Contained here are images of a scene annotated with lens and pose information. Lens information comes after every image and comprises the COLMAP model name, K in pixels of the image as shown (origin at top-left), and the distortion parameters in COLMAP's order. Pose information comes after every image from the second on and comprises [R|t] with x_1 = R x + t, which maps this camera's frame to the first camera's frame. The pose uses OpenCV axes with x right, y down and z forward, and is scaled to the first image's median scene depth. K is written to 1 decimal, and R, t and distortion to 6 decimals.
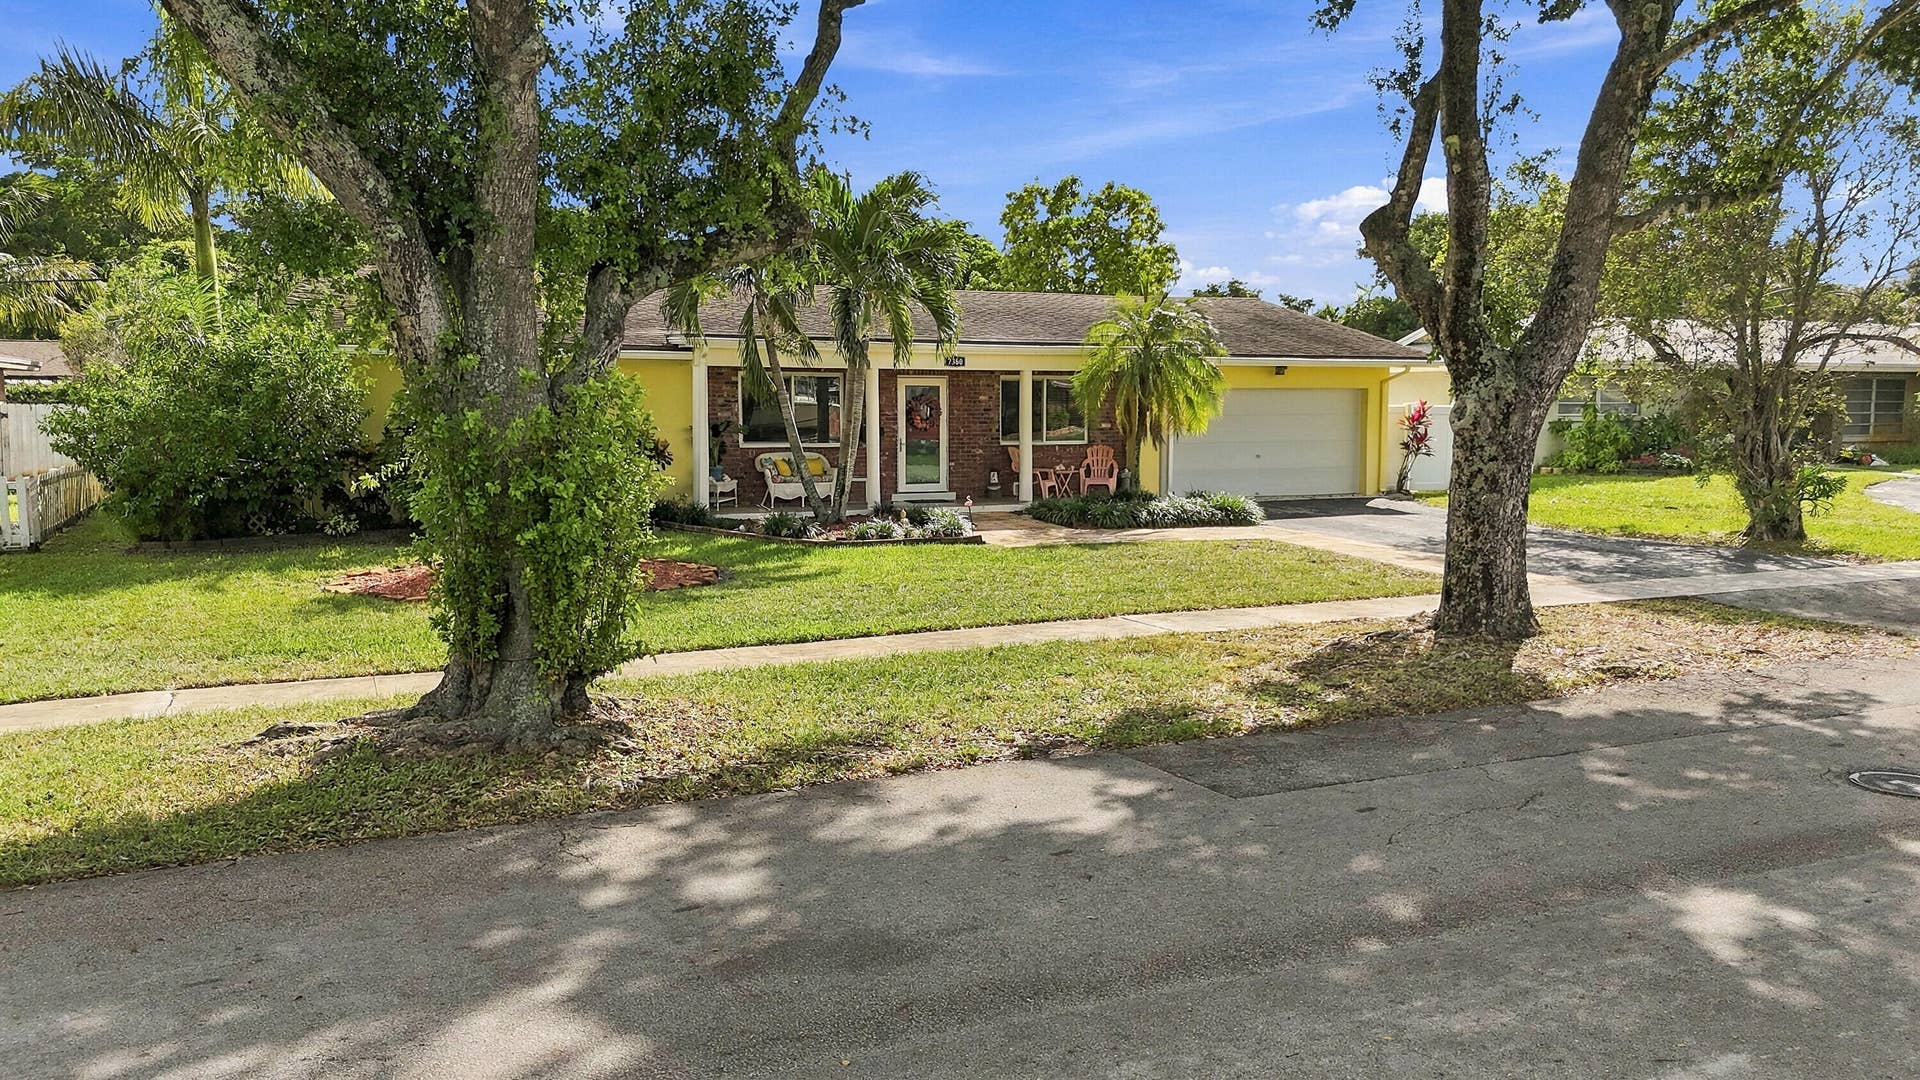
lens RADIAL K [[1406.7, 0, 961.4], [0, 1406.7, 545.6], [0, 0, 1]] dist [0.093144, -0.101591]
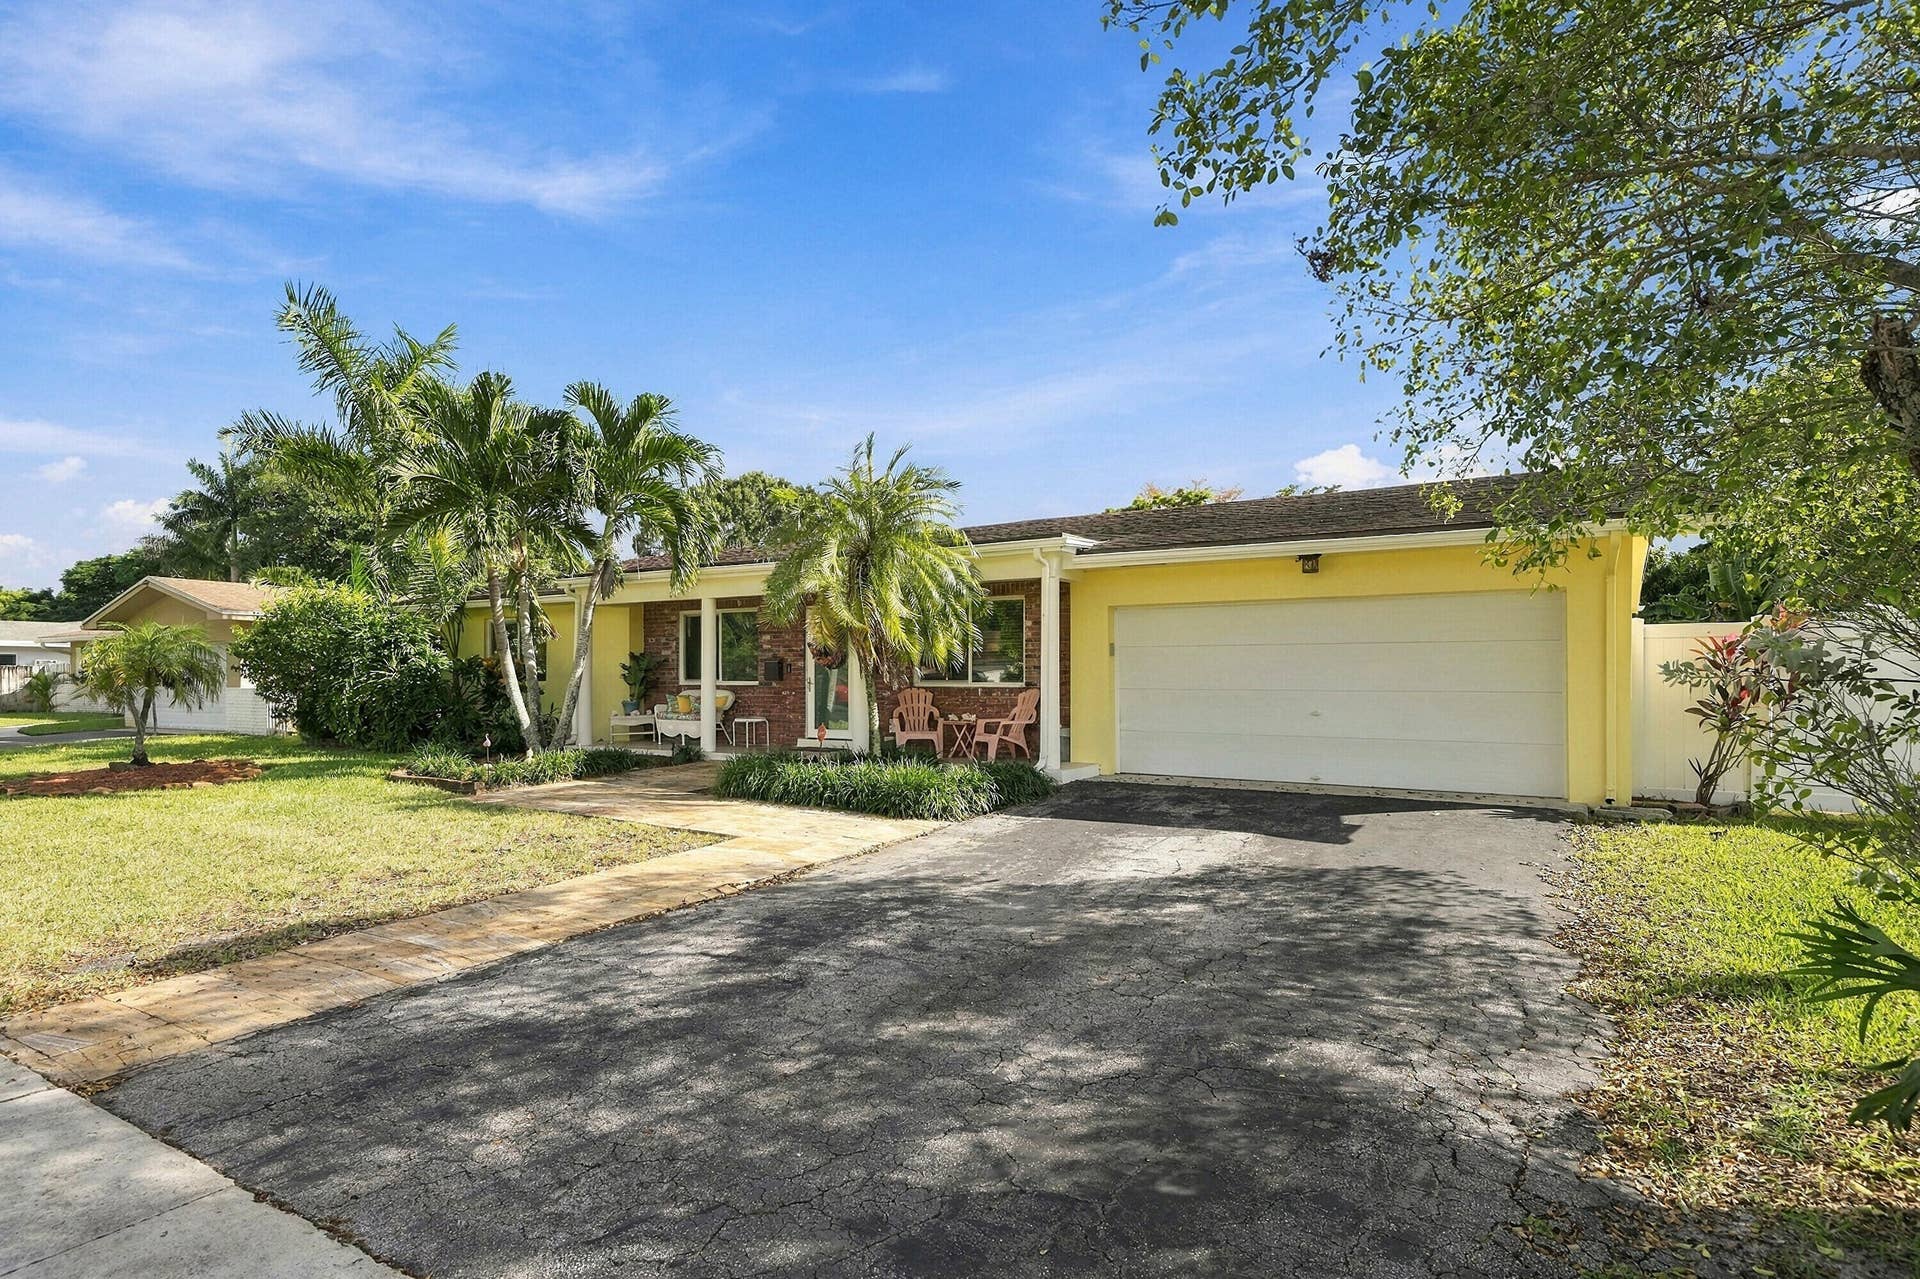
lens RADIAL K [[985.9, 0, 953.0], [0, 985.9, 675.0], [0, 0, 1]] dist [-0.001038, -0.000031]
pose [[0.554602, -0.004420, -0.832104, 0.521943], [-0.085894, 0.994340, -0.062531, -0.046350], [0.827670, 0.106153, 0.551084, 0.732235]]
